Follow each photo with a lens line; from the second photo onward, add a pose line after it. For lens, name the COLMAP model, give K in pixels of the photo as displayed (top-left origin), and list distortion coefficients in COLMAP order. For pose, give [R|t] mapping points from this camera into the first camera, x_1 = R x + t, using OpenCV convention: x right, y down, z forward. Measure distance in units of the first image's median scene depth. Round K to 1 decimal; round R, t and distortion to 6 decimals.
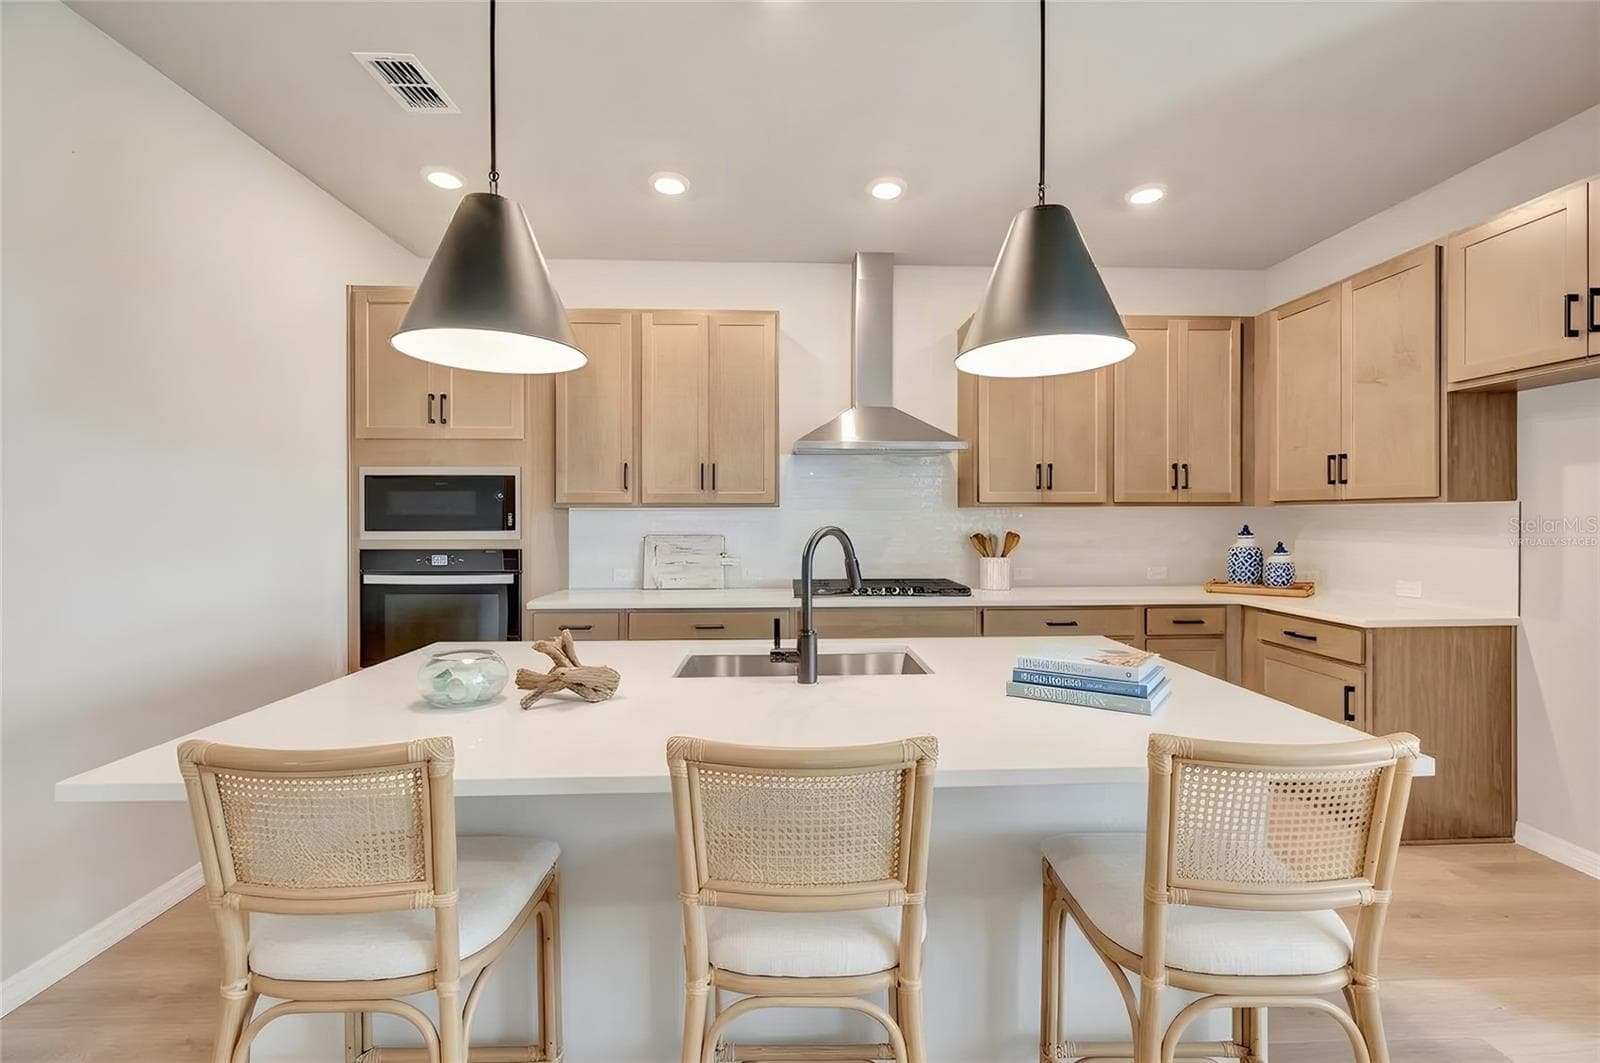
lens RADIAL K [[634.2, 0, 804.5], [0, 634.2, 522.9], [0, 0, 1]] dist [-0.000068, 0.000014]
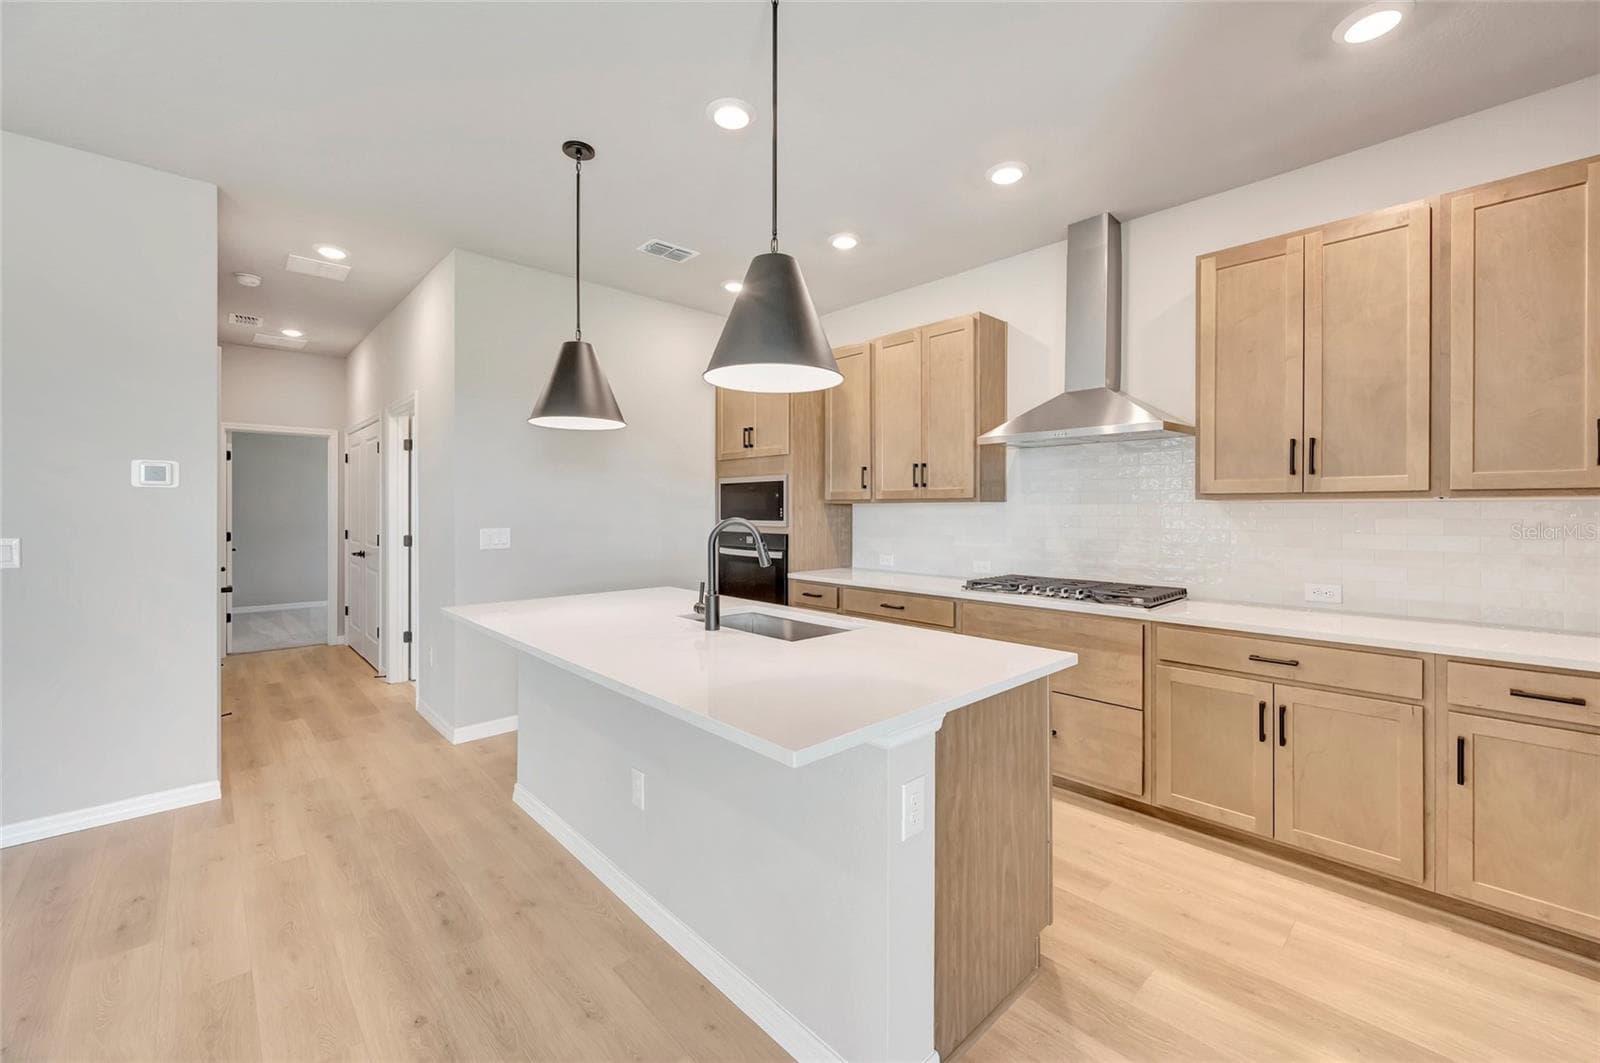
lens RADIAL K [[642.5, 0, 802.9], [0, 642.5, 511.6], [0, 0, 1]] dist [0.002265, 0.000440]
pose [[0.655372, 0.004382, -0.755294, 0.614886], [-0.010452, 0.999940, -0.003268, -0.003108], [0.755234, 0.010036, 0.655378, 0.111632]]
